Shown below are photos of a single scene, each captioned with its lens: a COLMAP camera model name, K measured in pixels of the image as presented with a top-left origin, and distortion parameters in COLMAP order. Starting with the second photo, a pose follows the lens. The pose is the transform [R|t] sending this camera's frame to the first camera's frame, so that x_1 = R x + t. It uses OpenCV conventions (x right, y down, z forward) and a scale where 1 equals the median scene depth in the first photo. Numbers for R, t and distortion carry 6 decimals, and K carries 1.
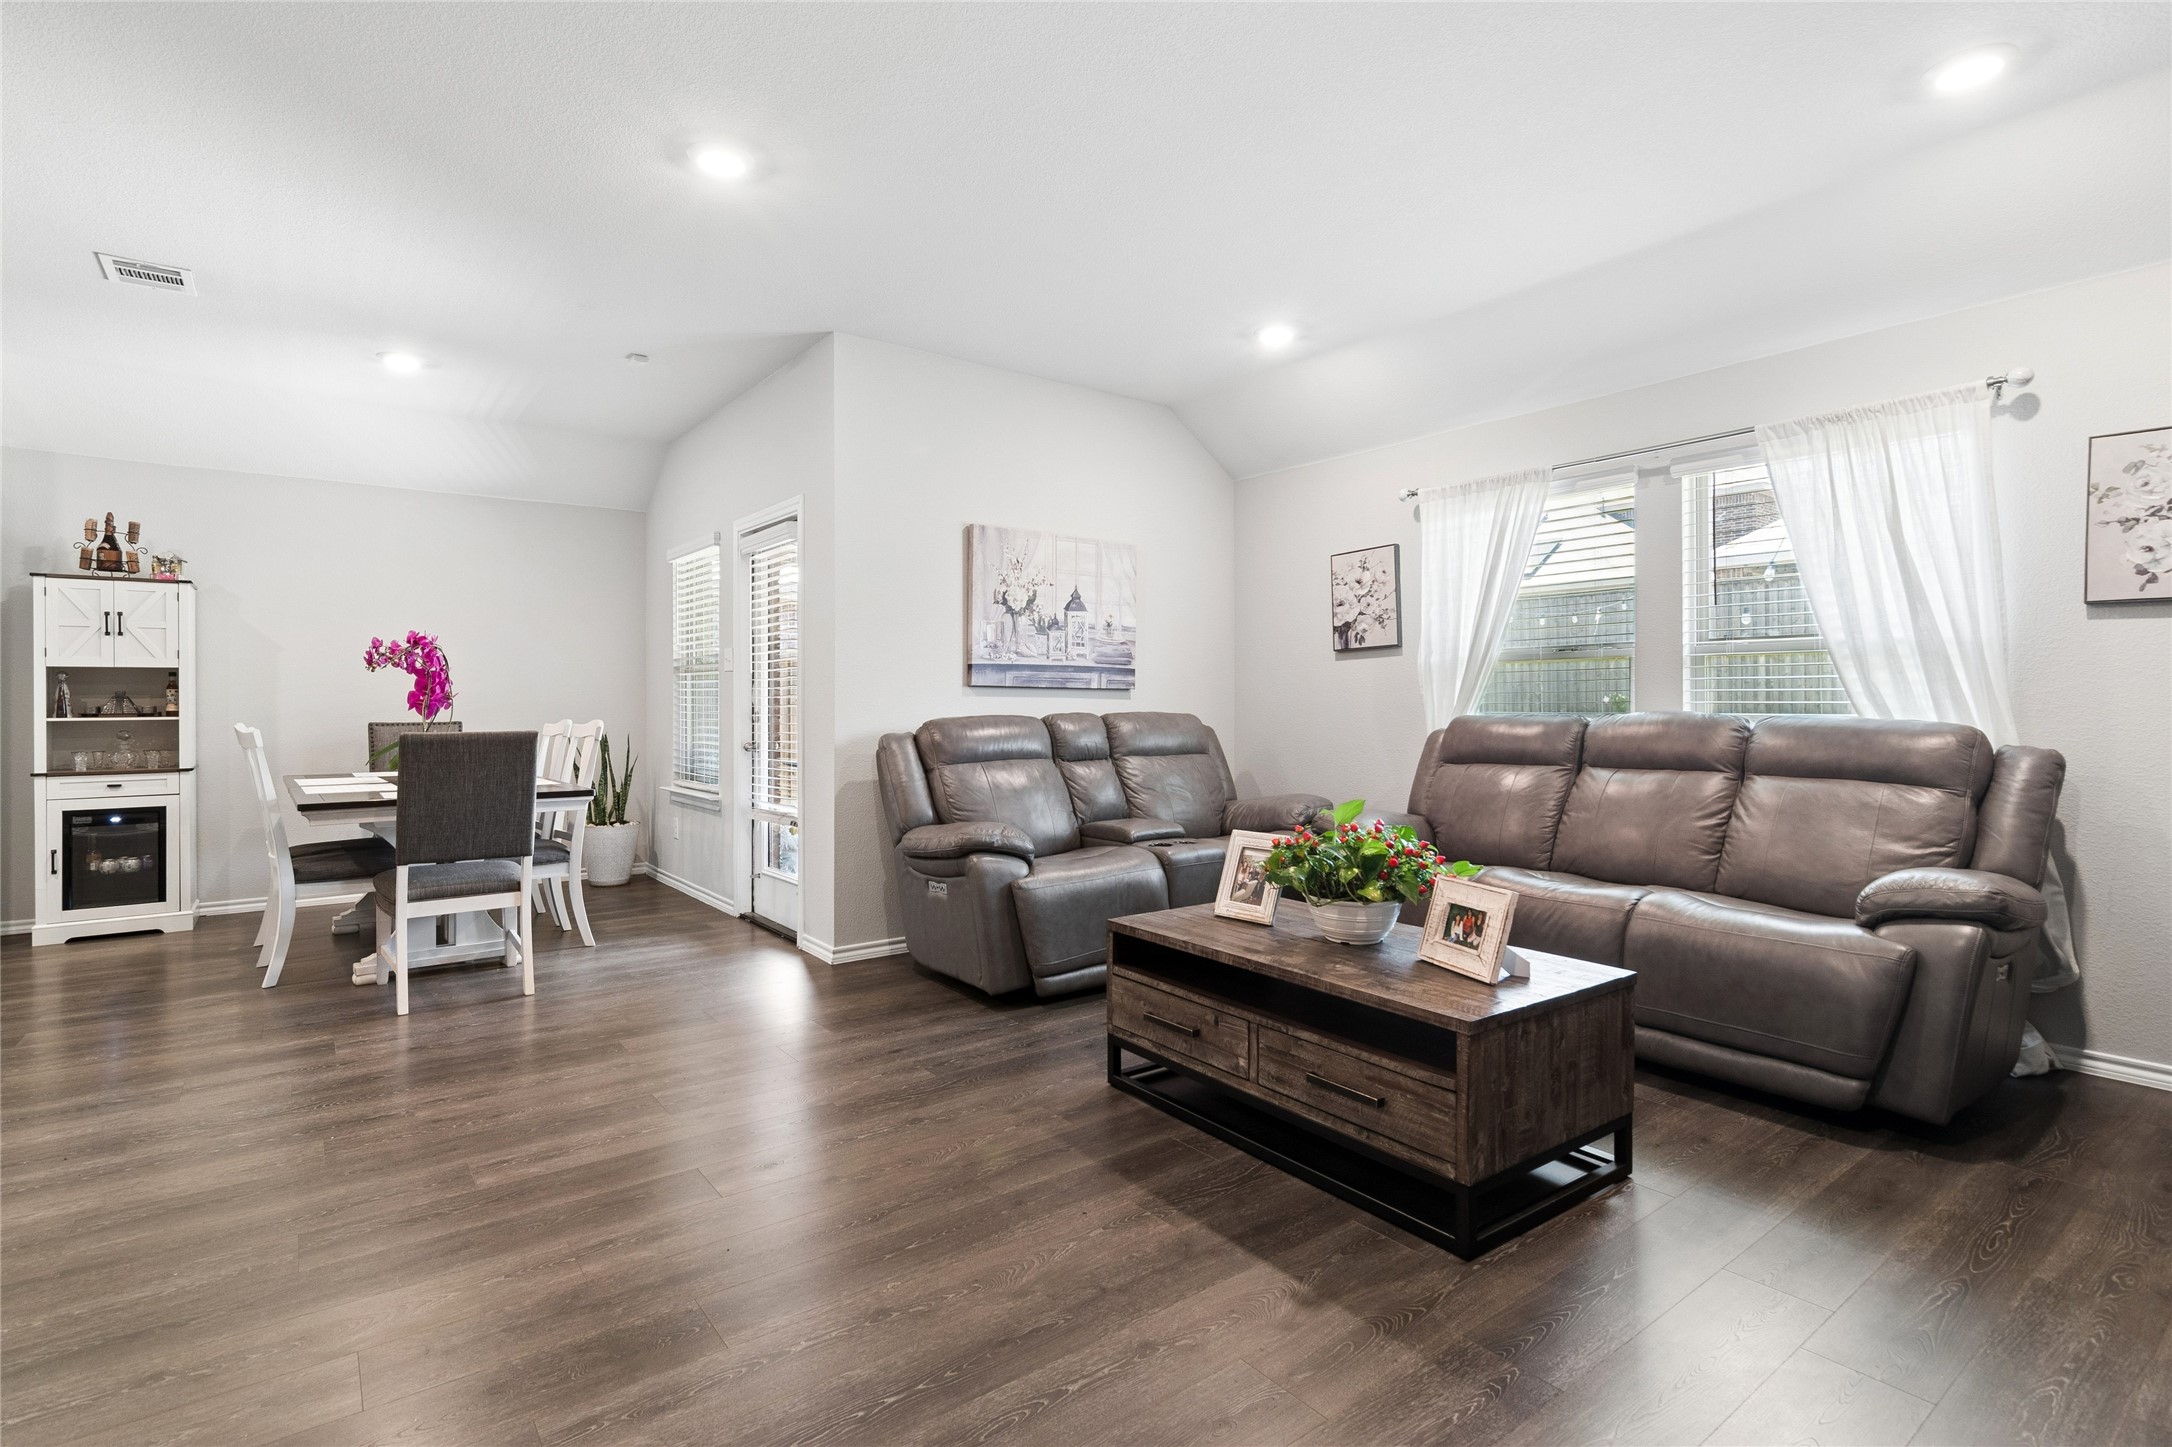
lens RADIAL K [[1042.7, 0, 1091.5], [0, 1042.7, 704.1], [0, 0, 1]] dist [-0.001919, 0.001032]
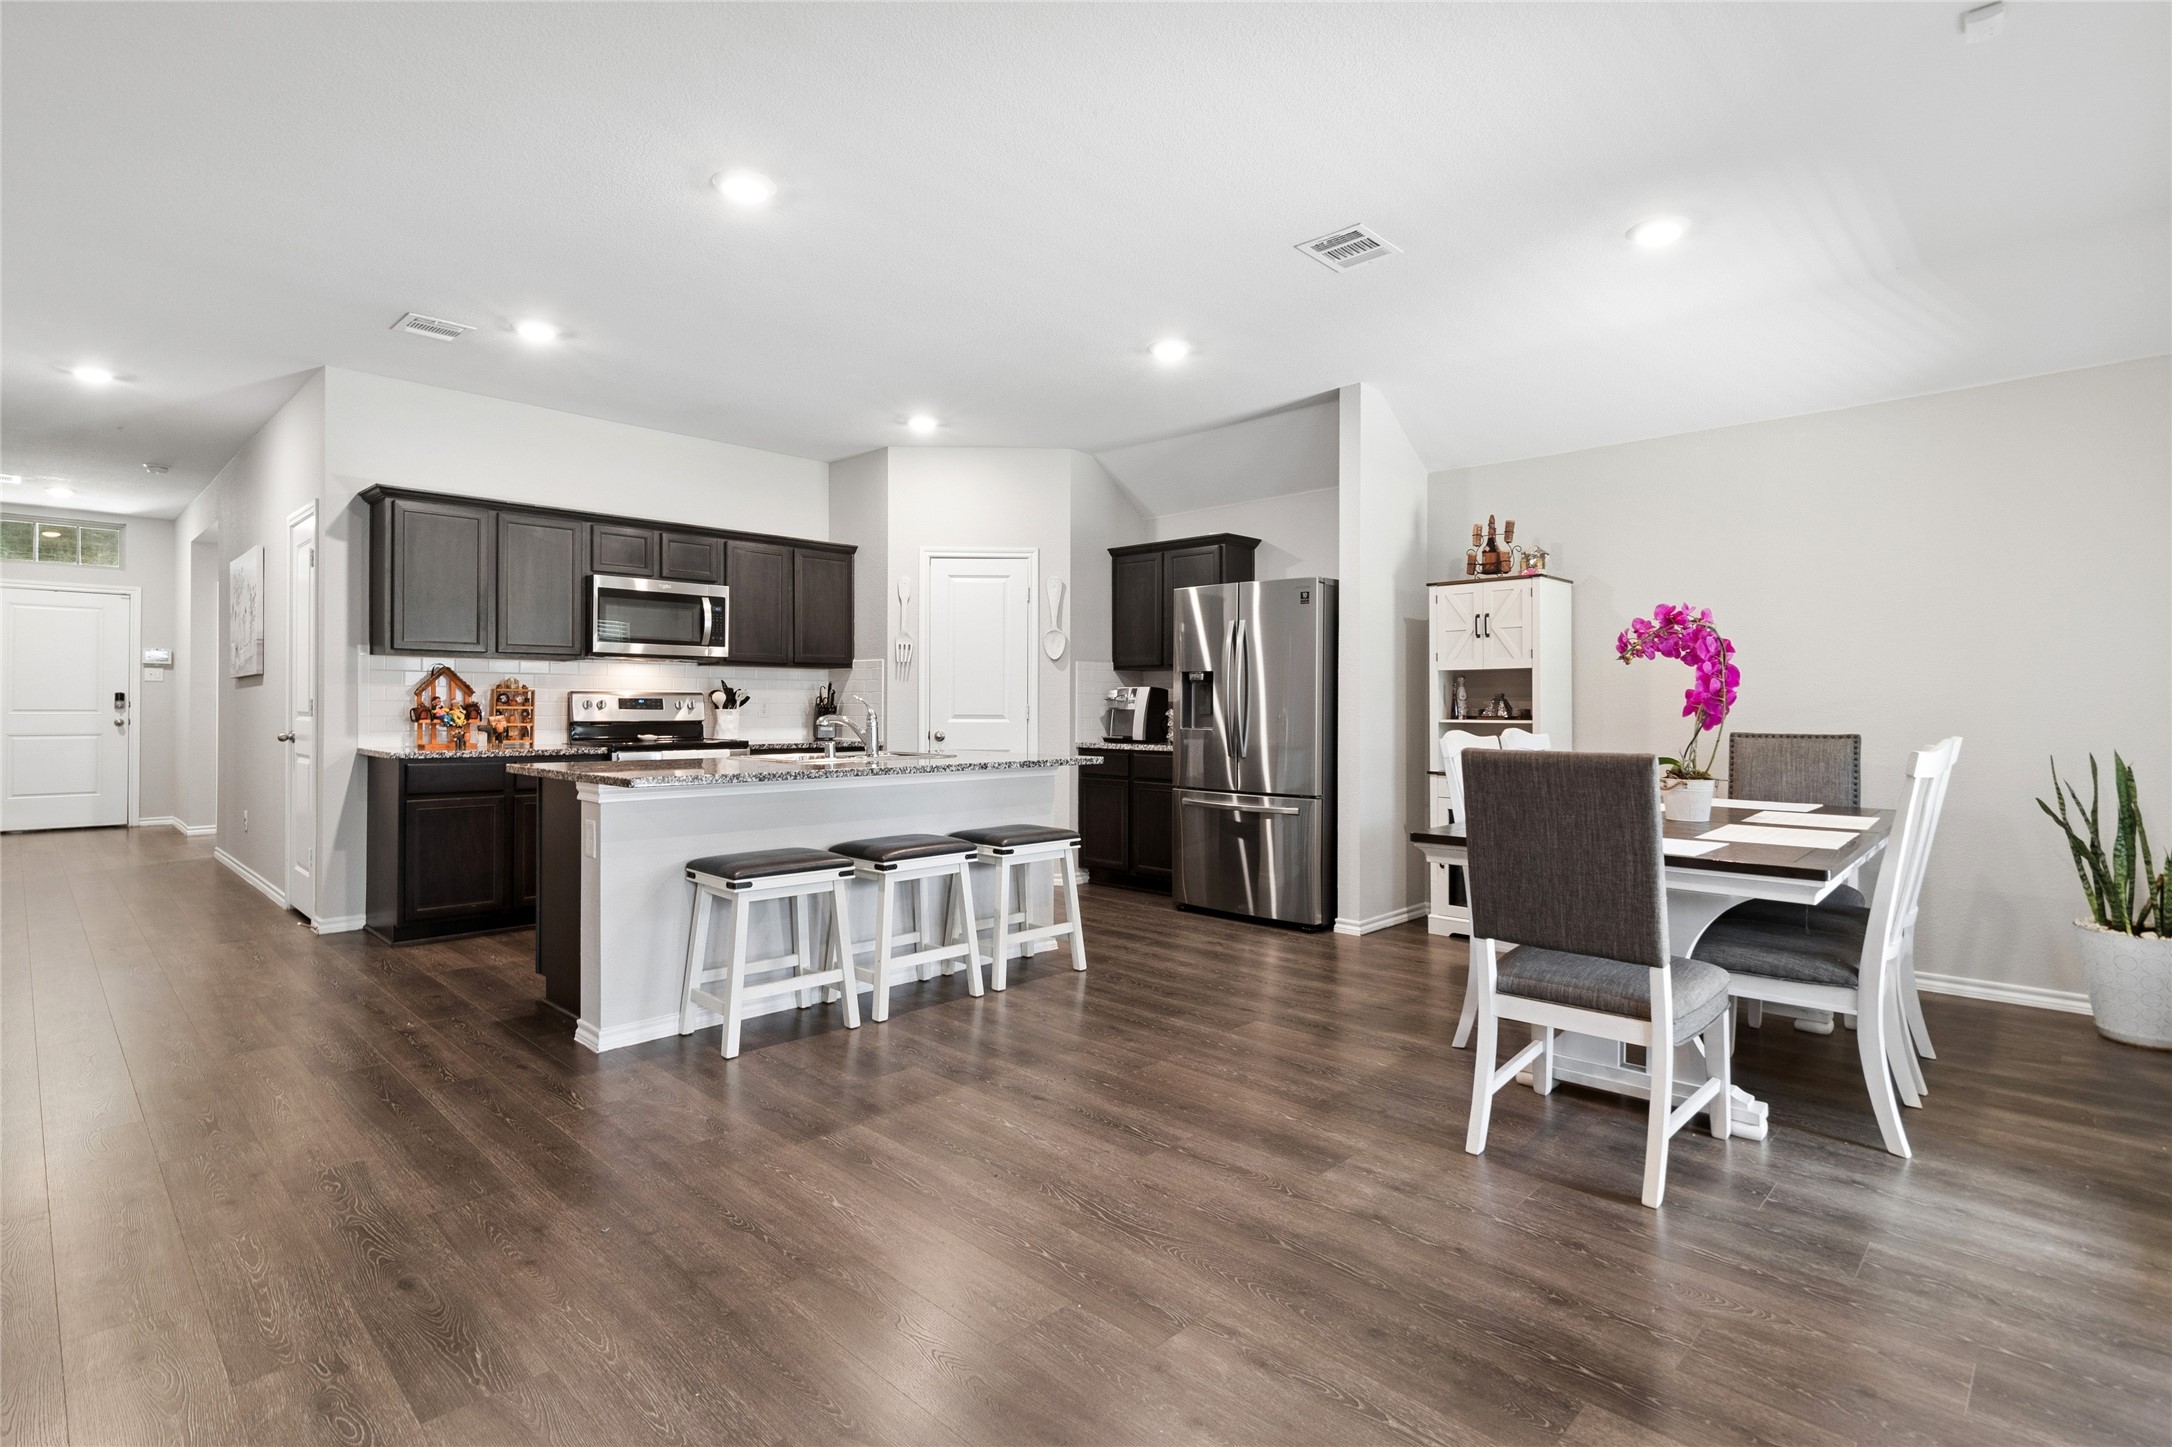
lens RADIAL K [[1047.5, 0, 1099.9], [0, 1047.5, 697.2], [0, 0, 1]] dist [0.001010, 0.000516]
pose [[0.149312, -0.004275, -0.988781, -0.003255], [-0.006635, 0.999964, -0.005325, -0.001016], [0.988768, 0.007355, 0.149278, 0.482866]]
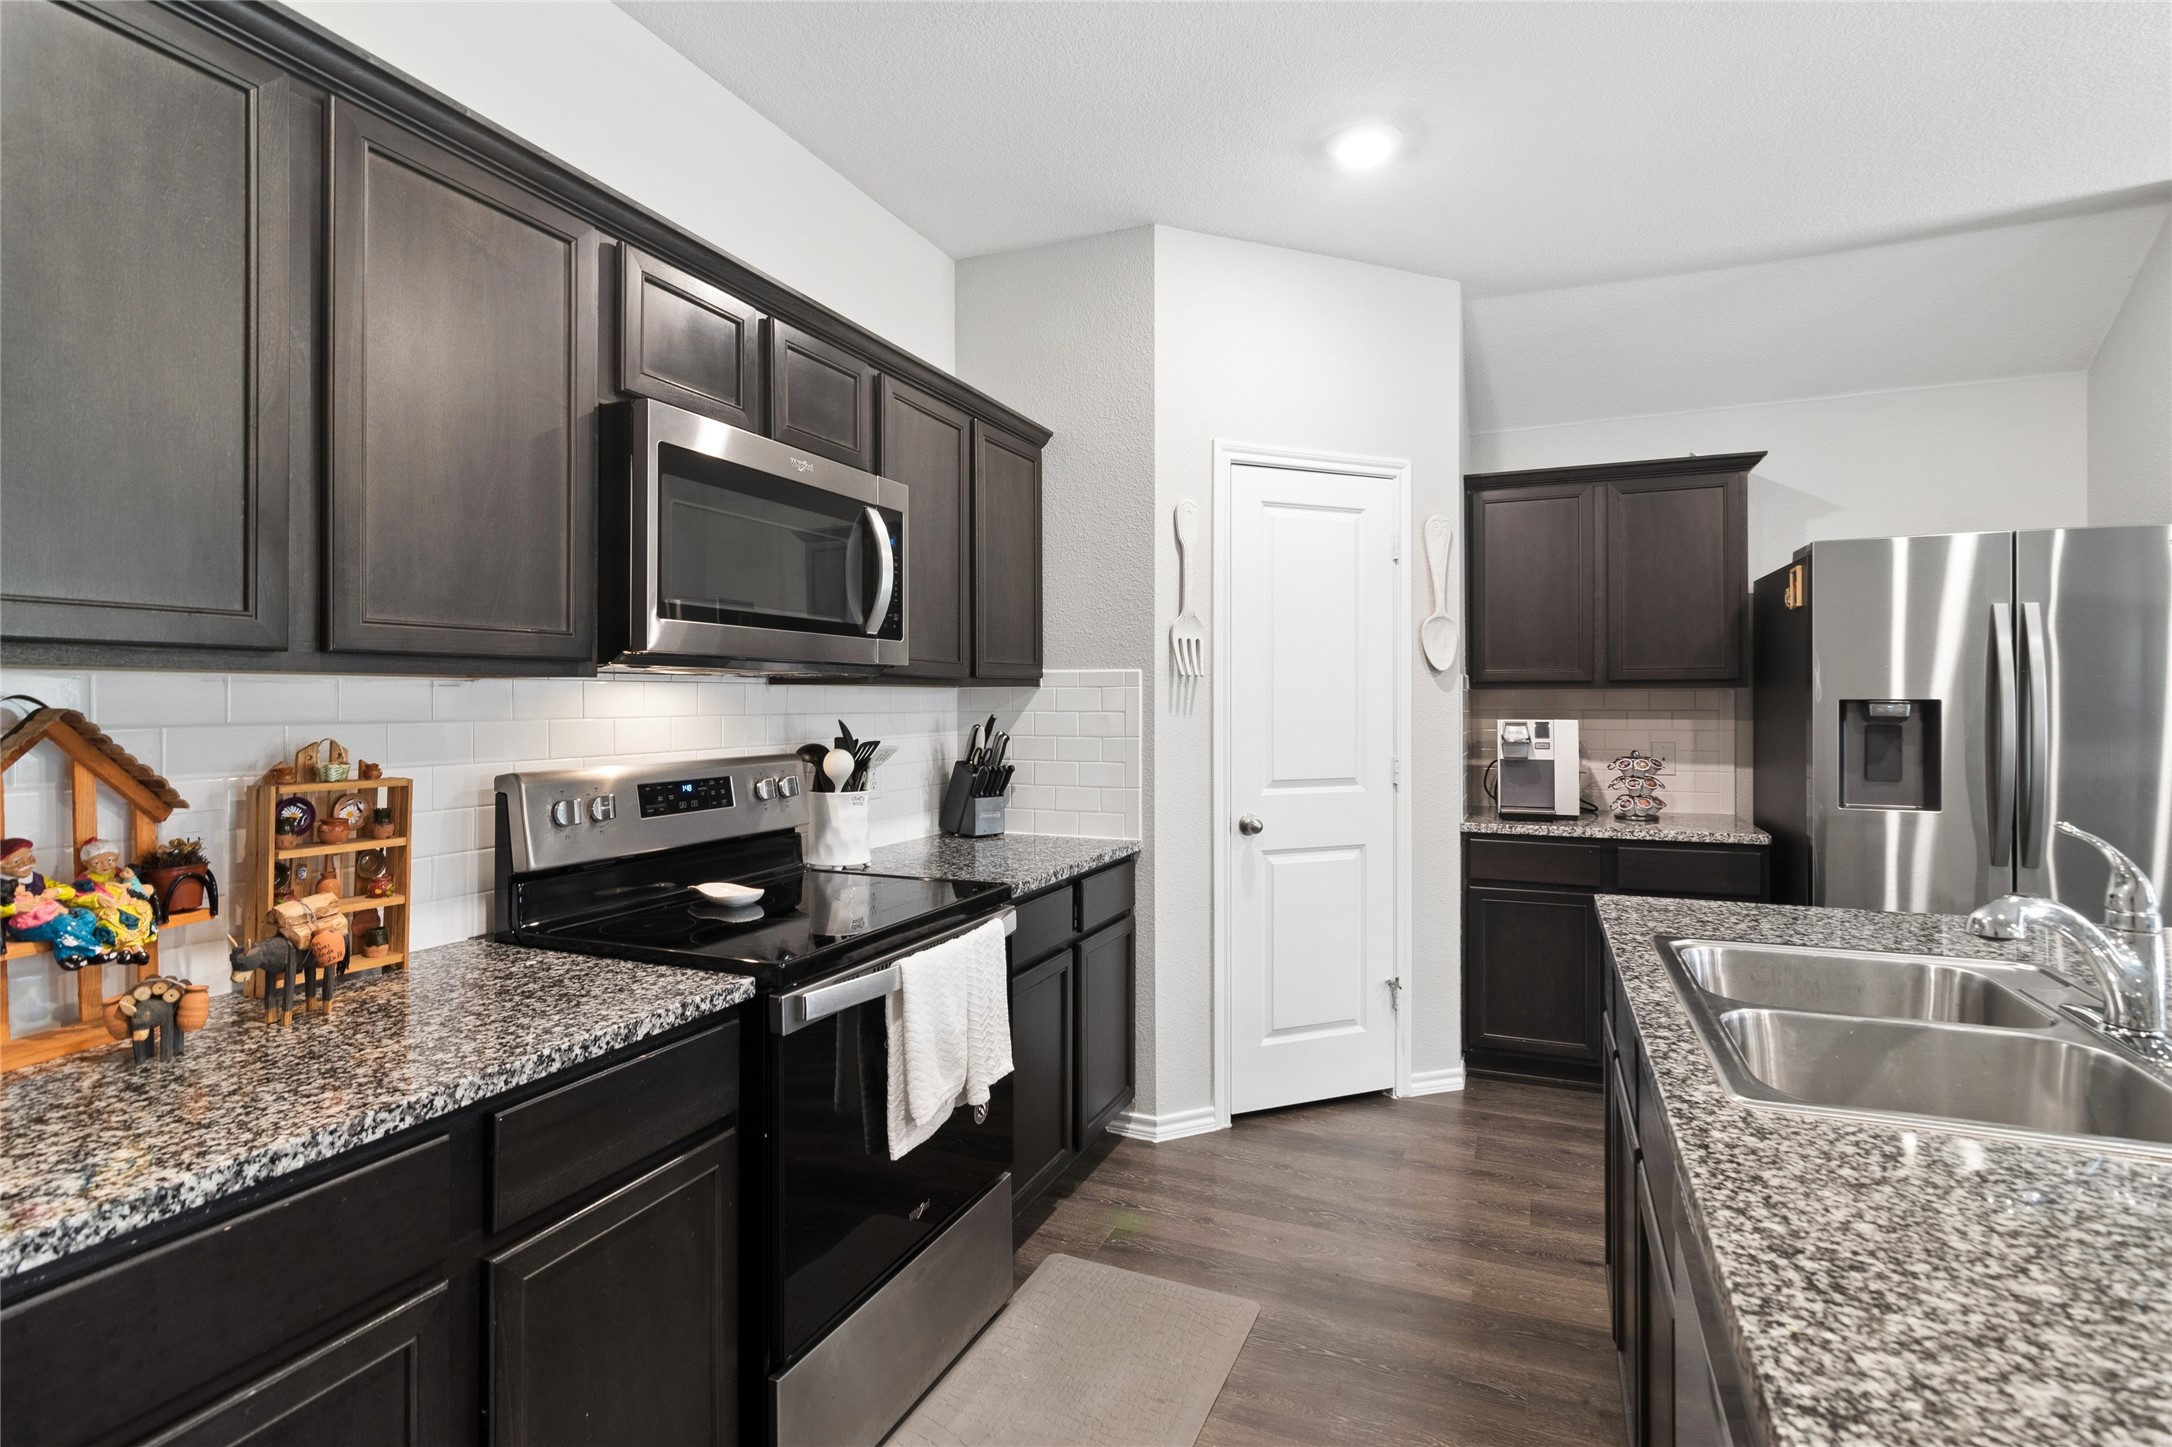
lens RADIAL K [[1036.6, 0, 1083.5], [0, 1036.6, 692.1], [0, 0, 1]] dist [-0.003642, 0.000760]
pose [[0.493787, -0.006047, -0.869562, -0.806059], [0.000117, 0.999976, -0.006888, -0.035048], [0.869583, 0.003299, 0.493776, 0.082002]]
